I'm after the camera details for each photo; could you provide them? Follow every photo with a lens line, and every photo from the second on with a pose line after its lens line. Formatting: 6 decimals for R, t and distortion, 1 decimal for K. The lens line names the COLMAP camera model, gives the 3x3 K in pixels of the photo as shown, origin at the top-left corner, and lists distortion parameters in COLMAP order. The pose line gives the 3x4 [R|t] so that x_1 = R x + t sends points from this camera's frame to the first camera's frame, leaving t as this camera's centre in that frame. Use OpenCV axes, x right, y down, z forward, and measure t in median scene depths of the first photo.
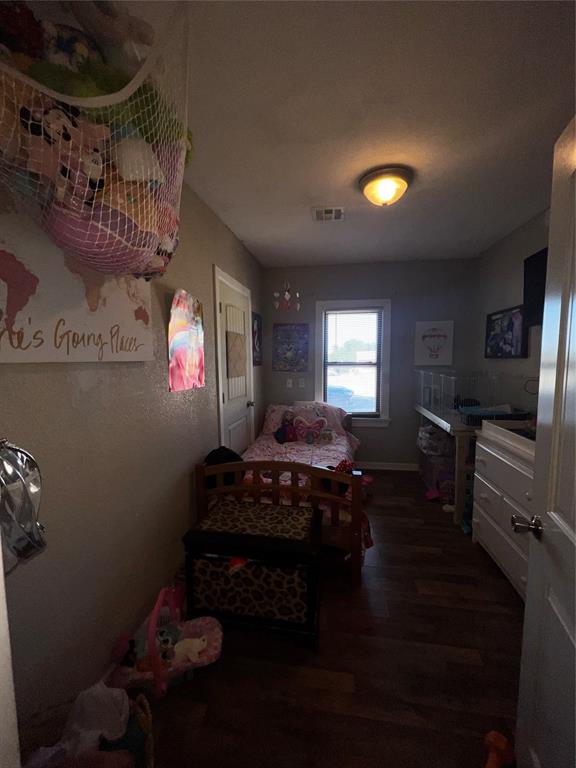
lens RADIAL K [[307.4, 0, 288.0], [0, 307.4, 384.0], [0, 0, 1]] dist [-0.001010, -0.000579]
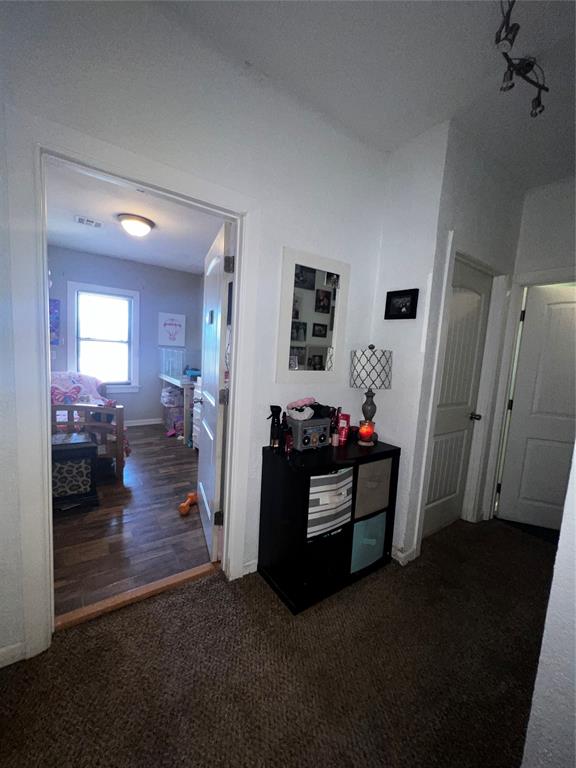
lens RADIAL K [[307.4, 0, 288.0], [0, 307.4, 384.0], [0, 0, 1]] dist [-0.001010, -0.000579]
pose [[0.711730, -0.025239, 0.702000, -0.154729], [-0.003835, 0.999200, 0.039812, 0.064553], [-0.702443, -0.031027, 0.711063, -0.420814]]
